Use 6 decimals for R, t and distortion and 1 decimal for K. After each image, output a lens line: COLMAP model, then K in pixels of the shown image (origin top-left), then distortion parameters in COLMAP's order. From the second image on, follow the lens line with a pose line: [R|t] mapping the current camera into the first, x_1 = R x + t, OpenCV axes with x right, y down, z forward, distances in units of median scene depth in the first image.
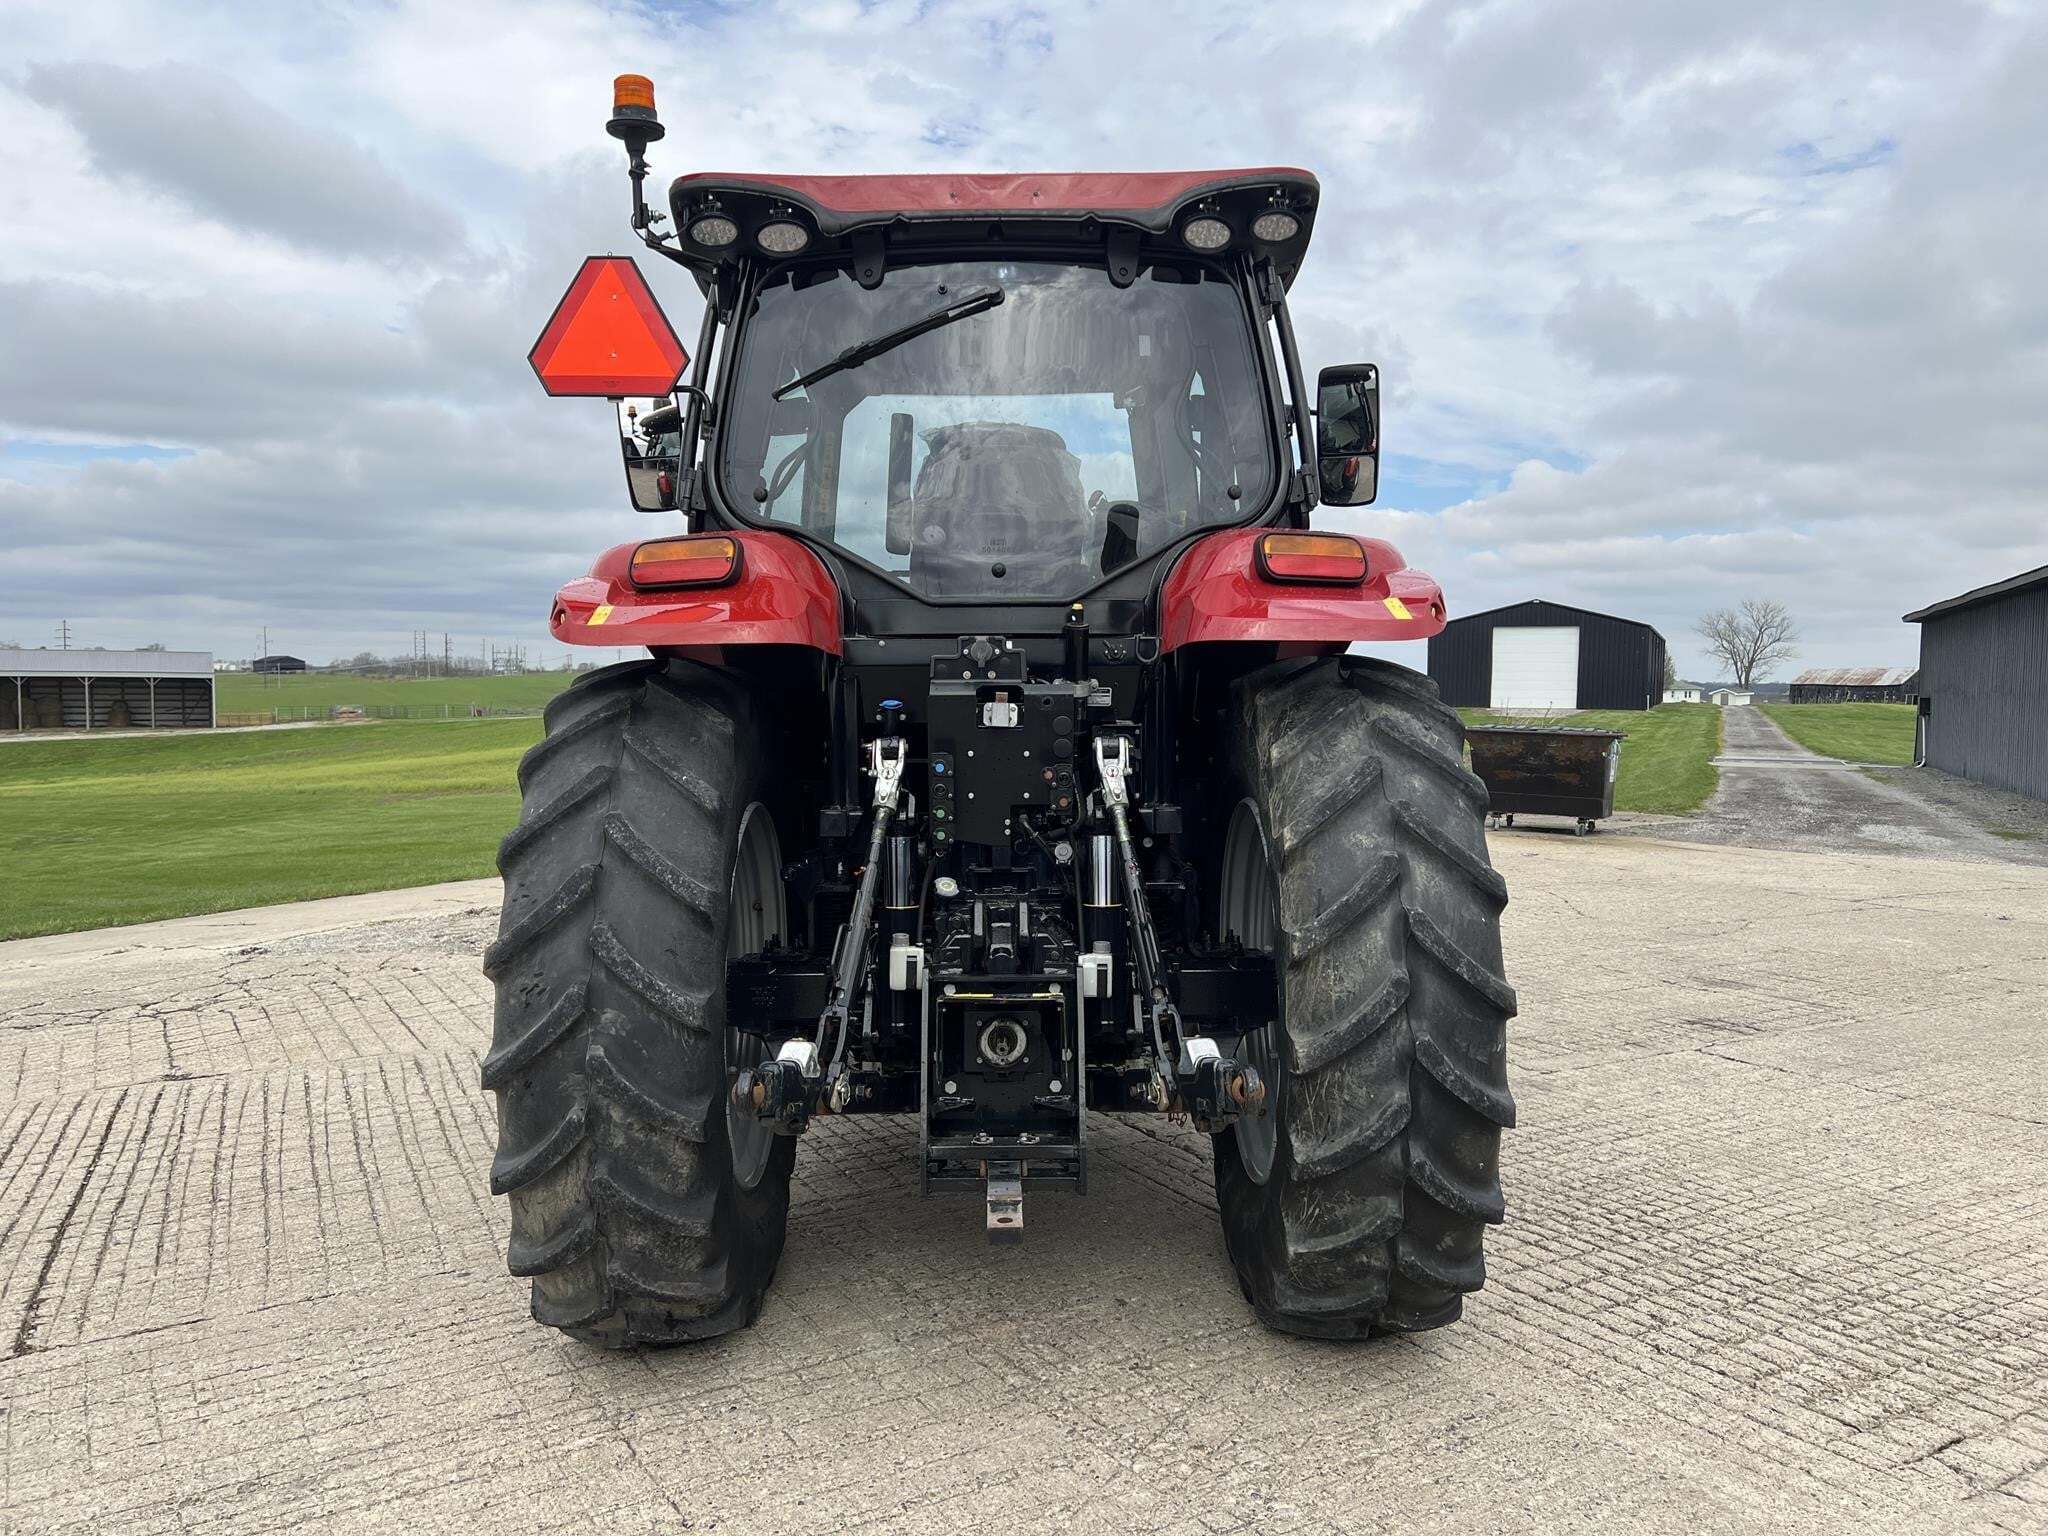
lens RADIAL K [[1518.6, 0, 1030.3], [0, 1518.6, 779.5], [0, 0, 1]] dist [0.046717, -0.048209]
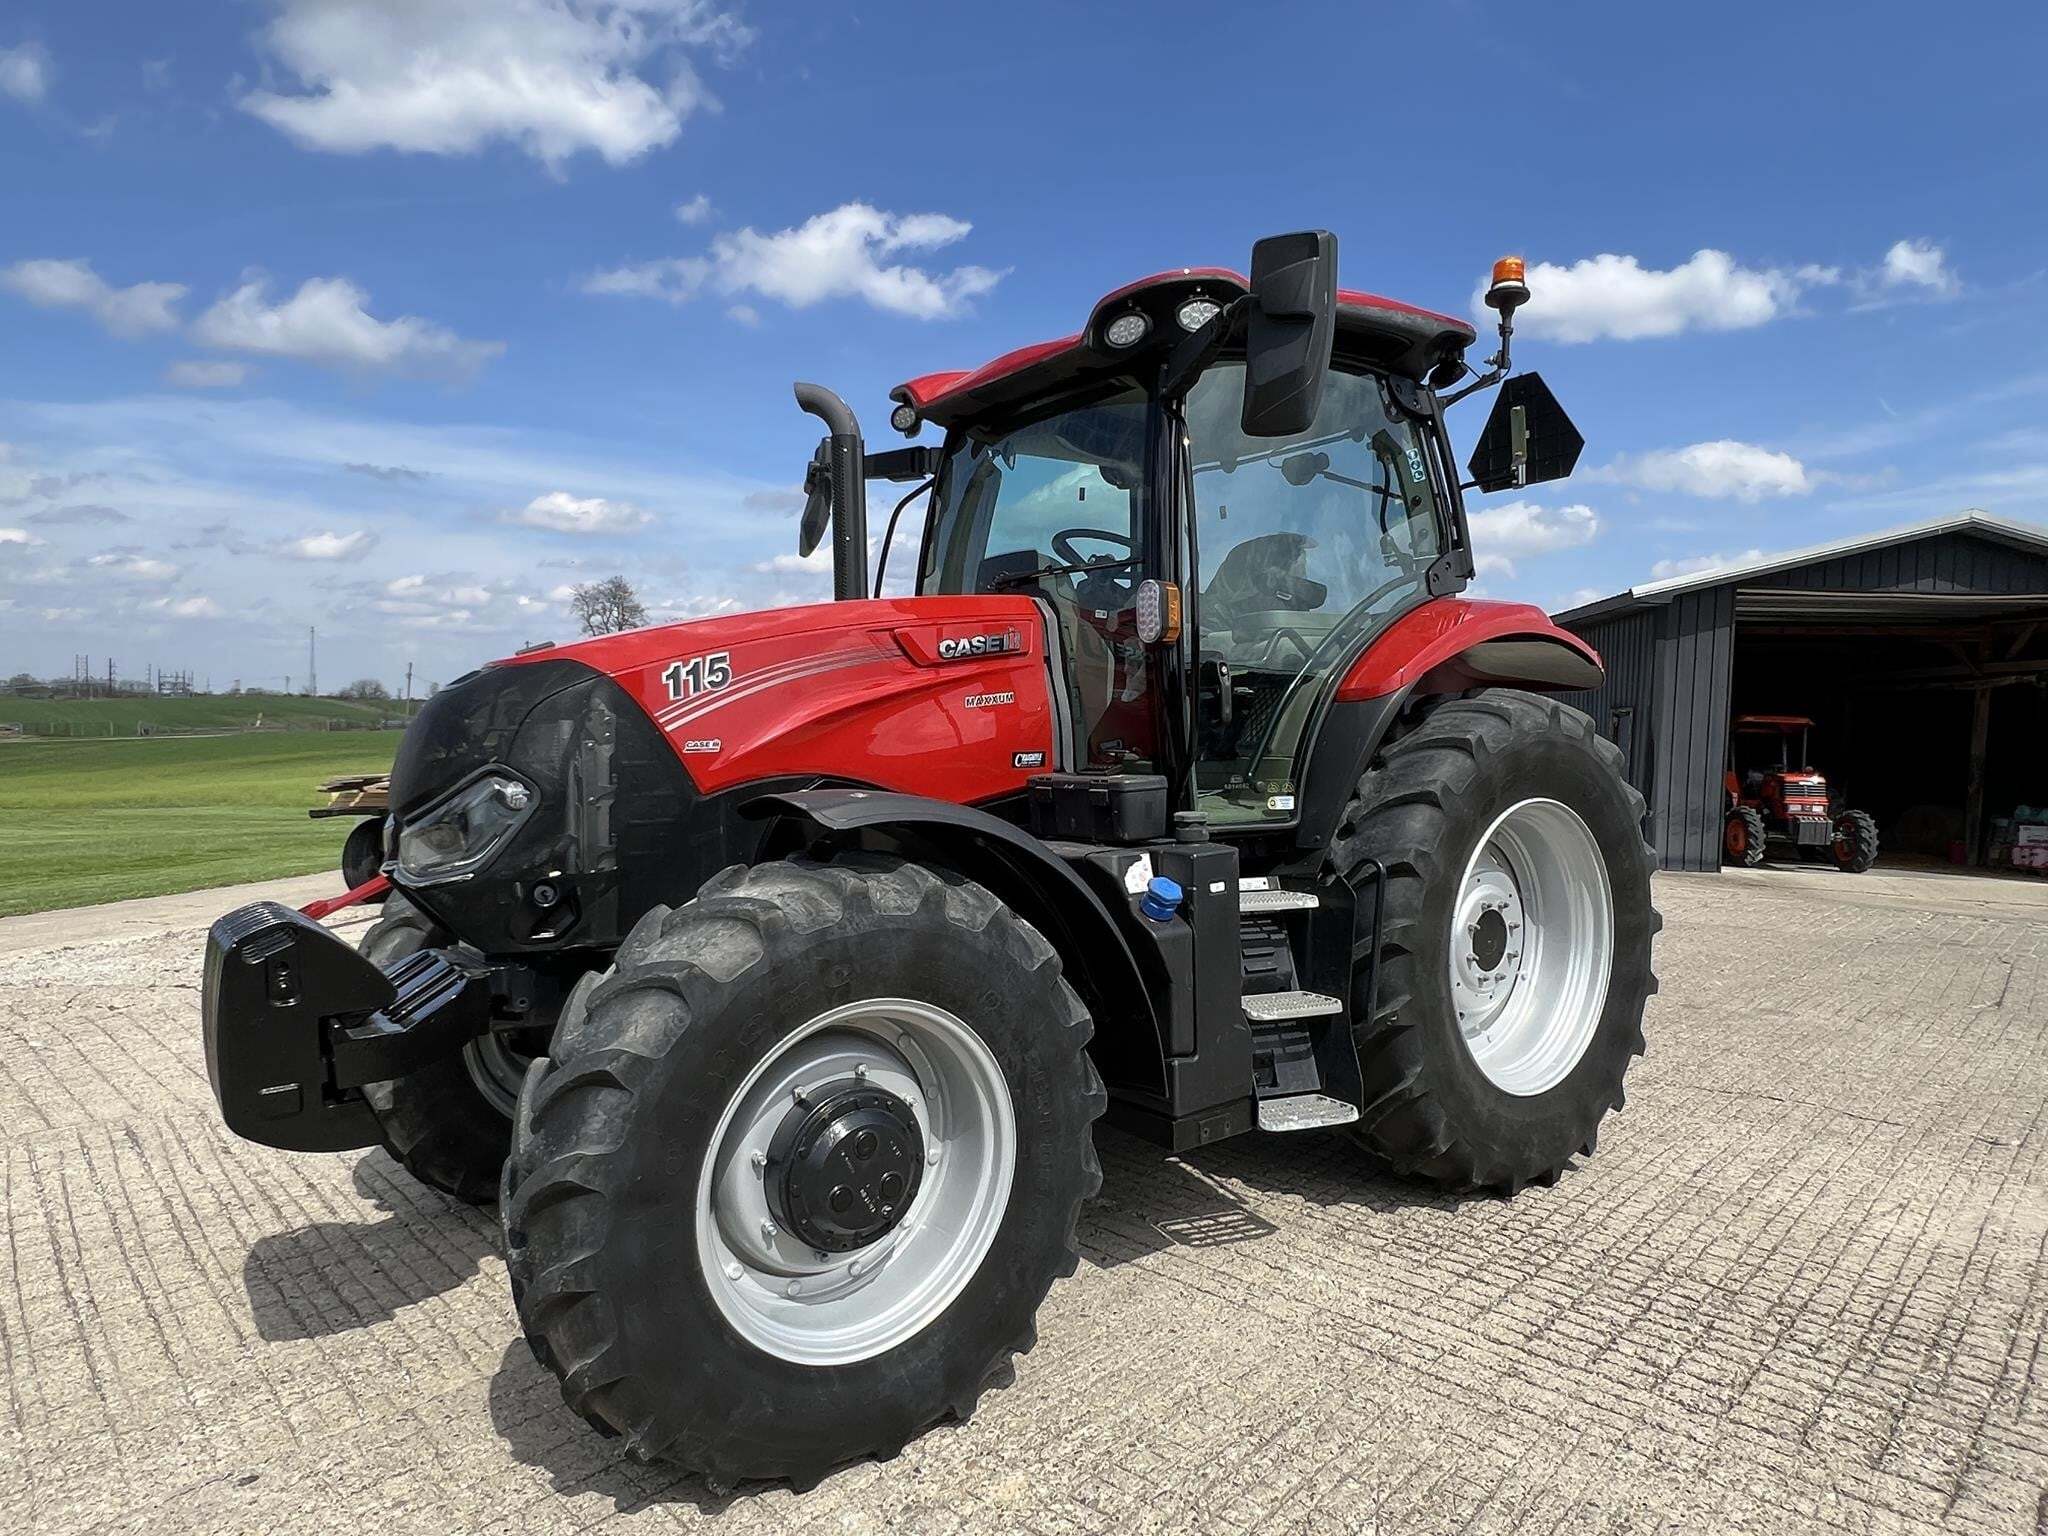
lens RADIAL K [[1213.4, 0, 1012.2], [0, 1213.4, 769.7], [0, 0, 1]] dist [-0.000179, 0.000270]
pose [[0.962489, 0.006059, 0.271254, -0.161816], [-0.000743, 0.999806, -0.019699, -0.008312], [-0.271321, 0.018759, 0.962306, 0.302270]]
